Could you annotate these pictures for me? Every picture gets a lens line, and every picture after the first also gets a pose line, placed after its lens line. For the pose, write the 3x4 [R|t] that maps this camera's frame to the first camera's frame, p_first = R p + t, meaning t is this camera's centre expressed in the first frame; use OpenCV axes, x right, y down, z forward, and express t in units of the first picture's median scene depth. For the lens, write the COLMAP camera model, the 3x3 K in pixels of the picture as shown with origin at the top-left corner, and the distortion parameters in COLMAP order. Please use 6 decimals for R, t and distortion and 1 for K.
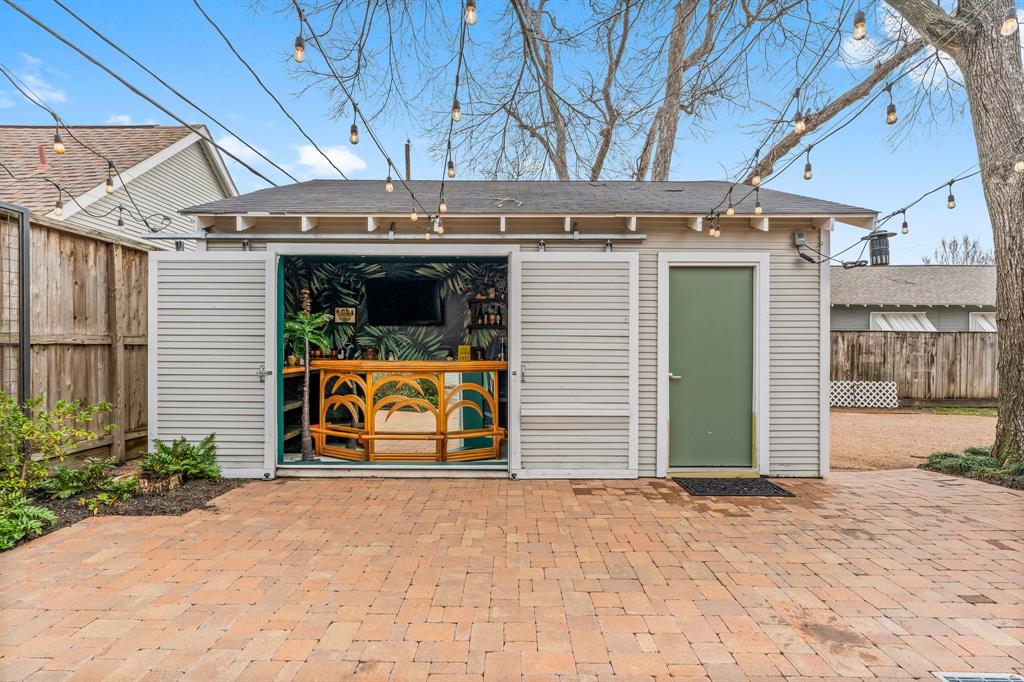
lens RADIAL K [[506.5, 0, 512.0], [0, 506.5, 341.0], [0, 0, 1]] dist [-0.001367, 0.000909]
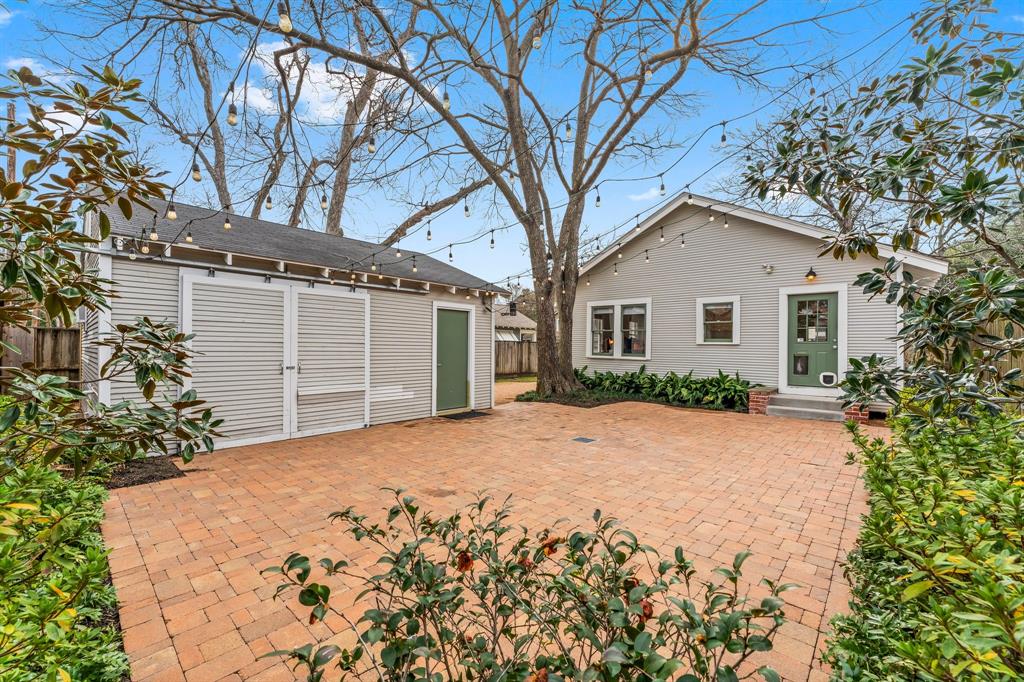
lens RADIAL K [[404.9, 0, 512.0], [0, 404.9, 341.0], [0, 0, 1]] dist [0.000156, 0.000032]
pose [[0.674989, 0.014894, 0.737678, -0.640010], [-0.011394, 0.999887, -0.009762, -0.009713], [-0.737740, -0.001816, 0.675082, -0.268275]]
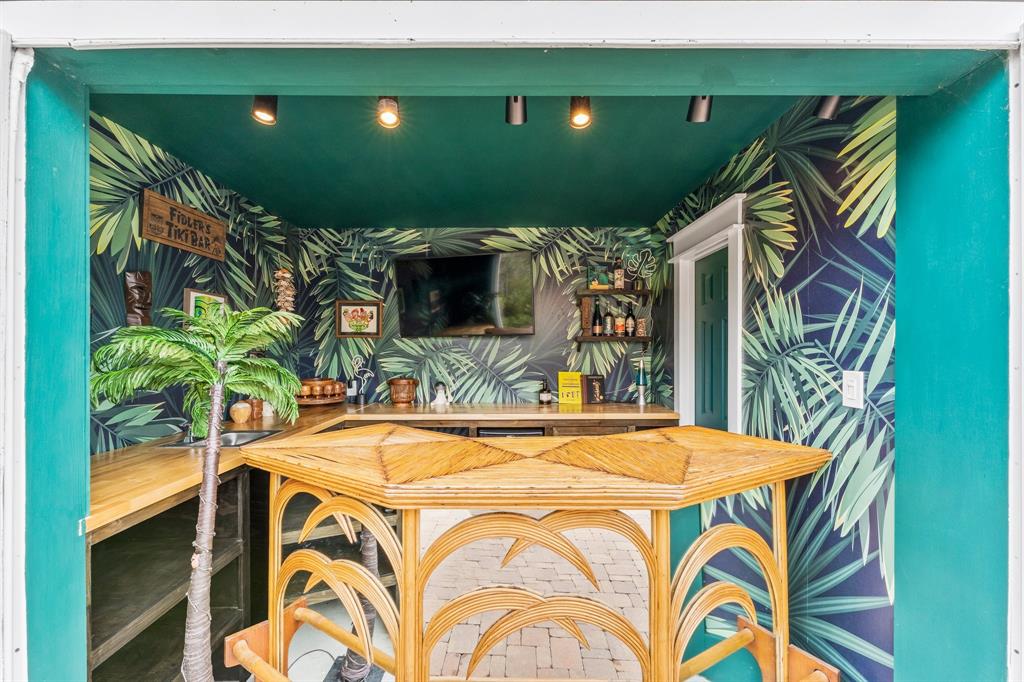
lens RADIAL K [[409.2, 0, 512.0], [0, 409.2, 341.0], [0, 0, 1]] dist [0.000194, 0.000073]
pose [[0.999979, -0.004137, -0.005050, -0.155512], [0.004101, 0.999967, -0.006974, -0.022791], [0.005078, 0.006954, 0.999963, 0.542057]]
